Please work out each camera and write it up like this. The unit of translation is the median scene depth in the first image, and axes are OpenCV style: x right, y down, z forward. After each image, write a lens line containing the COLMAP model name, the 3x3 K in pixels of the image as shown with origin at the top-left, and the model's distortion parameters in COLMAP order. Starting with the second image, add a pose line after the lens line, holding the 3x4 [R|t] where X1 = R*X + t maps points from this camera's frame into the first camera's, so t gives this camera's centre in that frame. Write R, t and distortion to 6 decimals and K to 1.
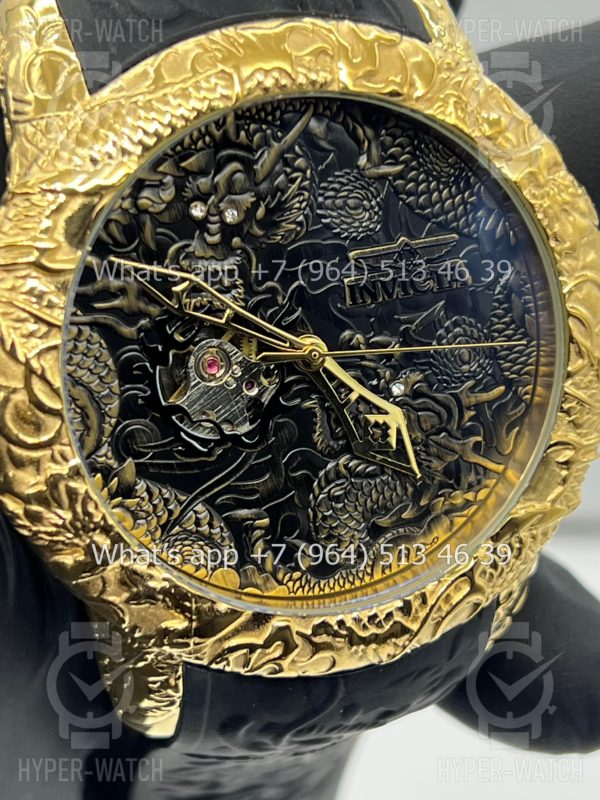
lens RADIAL K [[1838.9, 0, 294.3], [0, 1838.9, 406.5], [0, 0, 1]] dist [0.219946, 0.000000]
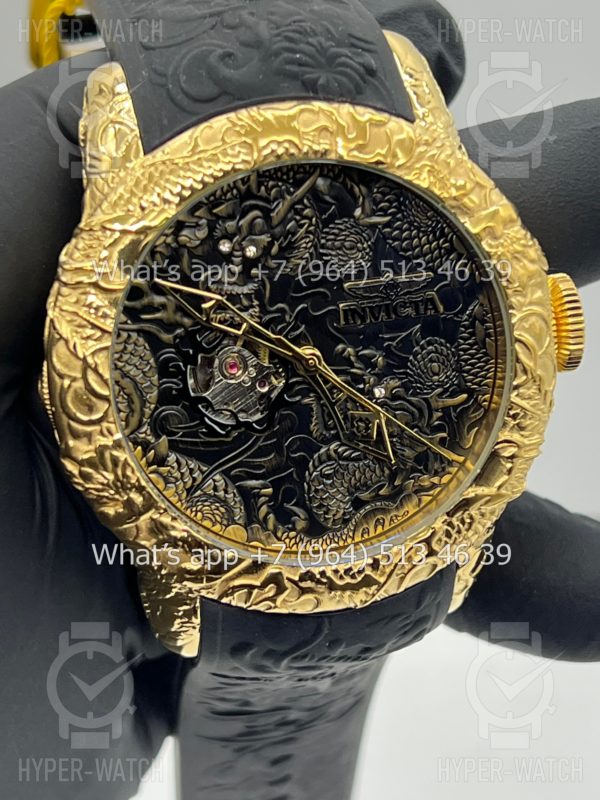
lens RADIAL K [[1838.9, 0, 302.3], [0, 1838.9, 406.3], [0, 0, 1]] dist [0.219946, 0.000000]
pose [[0.994496, 0.049967, -0.092096, 0.124025], [-0.049402, 0.998744, 0.008403, -0.008075], [0.092400, -0.003807, 0.995715, -0.274578]]
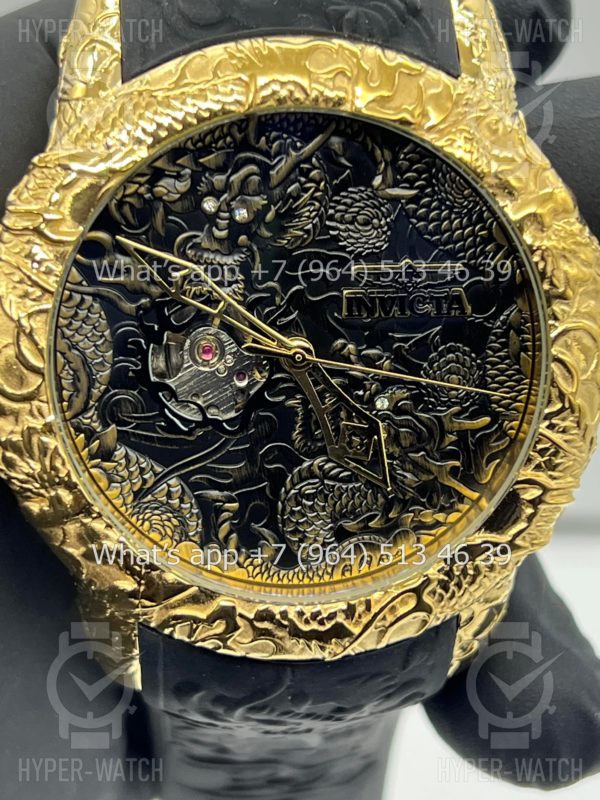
lens RADIAL K [[1838.9, 0, 293.8], [0, 1838.9, 400.7], [0, 0, 1]] dist [0.219946, 0.000000]
pose [[0.966409, 0.164733, -0.197274, 0.219236], [-0.163439, 0.986287, 0.022940, -0.027146], [0.198348, 0.010072, 0.980080, -0.028413]]
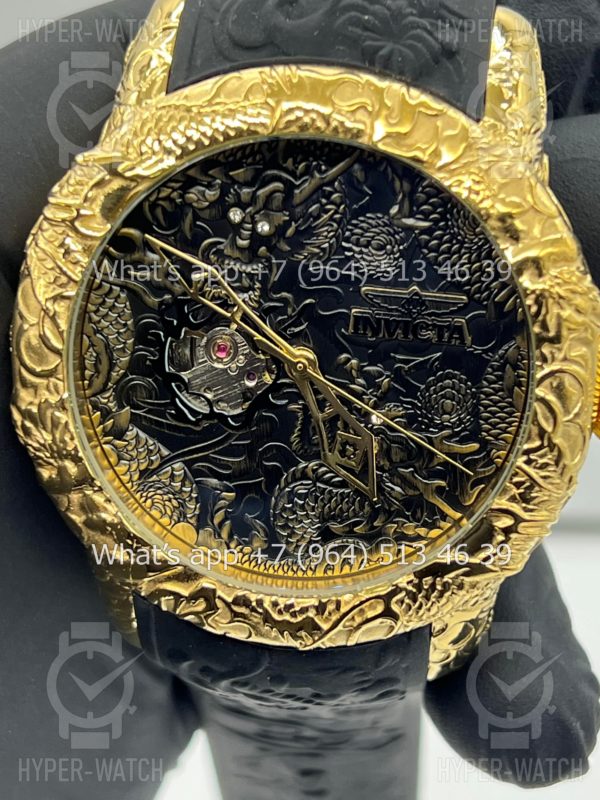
lens RADIAL K [[1838.9, 0, 294.3], [0, 1838.9, 401.0], [0, 0, 1]] dist [0.219946, 0.000000]
pose [[0.900338, 0.289296, -0.325115, 0.377000], [-0.274988, 0.957205, 0.090225, -0.107793], [0.337304, 0.008170, 0.941361, -0.053530]]
